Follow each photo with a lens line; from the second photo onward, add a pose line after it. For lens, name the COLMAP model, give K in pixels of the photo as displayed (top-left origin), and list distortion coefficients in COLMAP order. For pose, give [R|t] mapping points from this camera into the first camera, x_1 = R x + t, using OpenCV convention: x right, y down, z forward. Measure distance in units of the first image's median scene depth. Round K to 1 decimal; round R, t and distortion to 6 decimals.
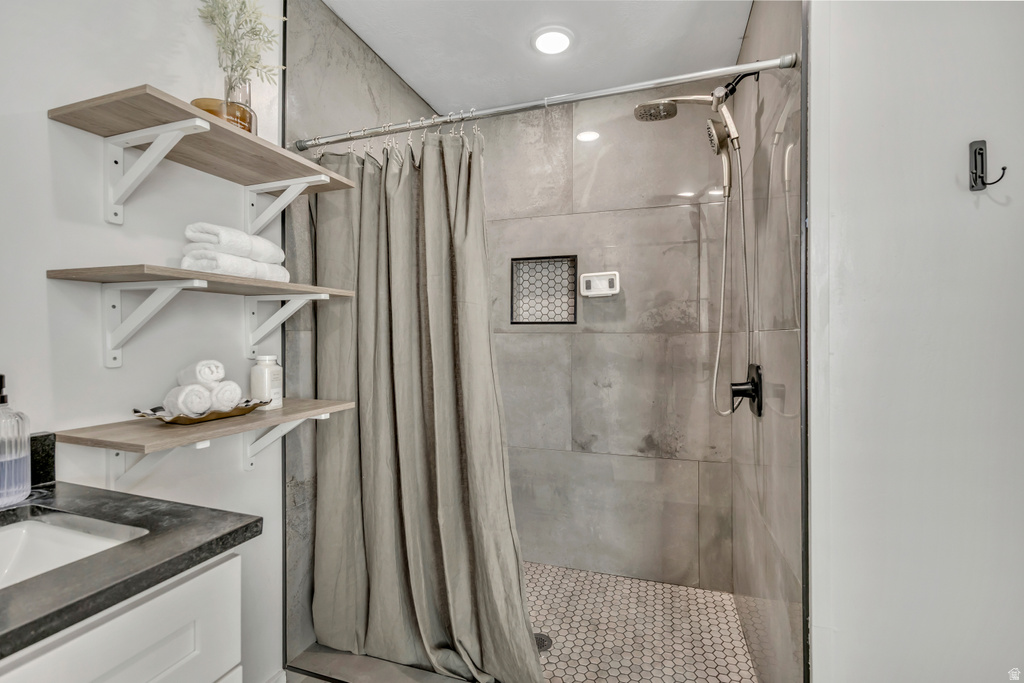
lens RADIAL K [[453.7, 0, 511.9], [0, 453.7, 343.8], [0, 0, 1]] dist [-0.015802, 0.000975]
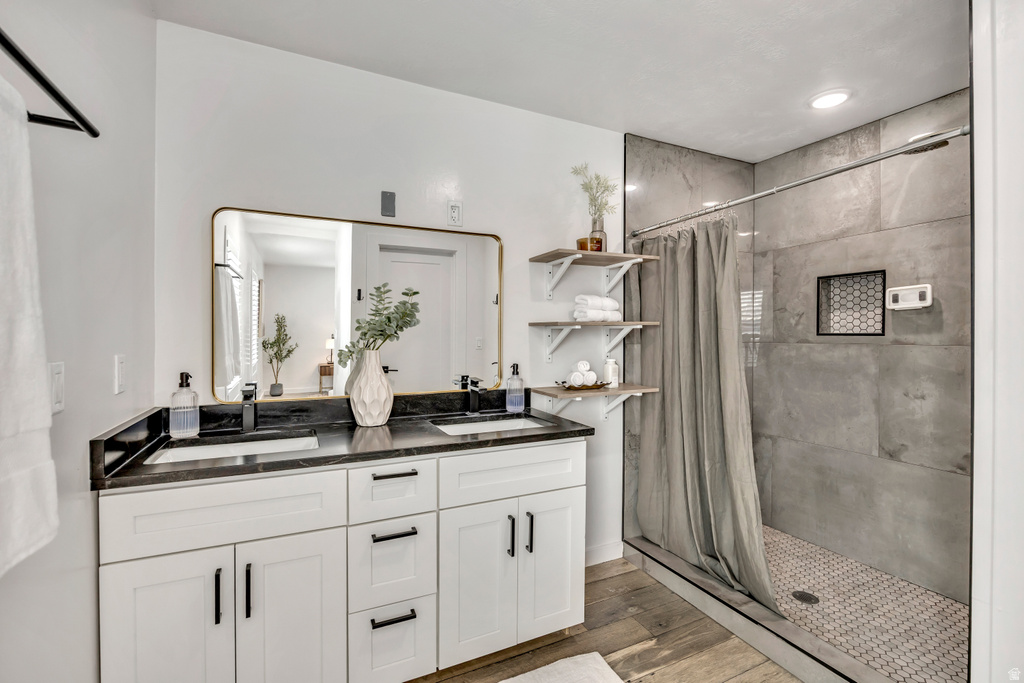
lens RADIAL K [[461.7, 0, 517.2], [0, 461.7, 332.4], [0, 0, 1]] dist [-0.016177, 0.000859]
pose [[0.694044, -0.004448, -0.719919, 0.338081], [-0.008264, 0.999866, -0.014144, -0.032068], [0.719885, 0.015766, 0.693914, -0.366128]]
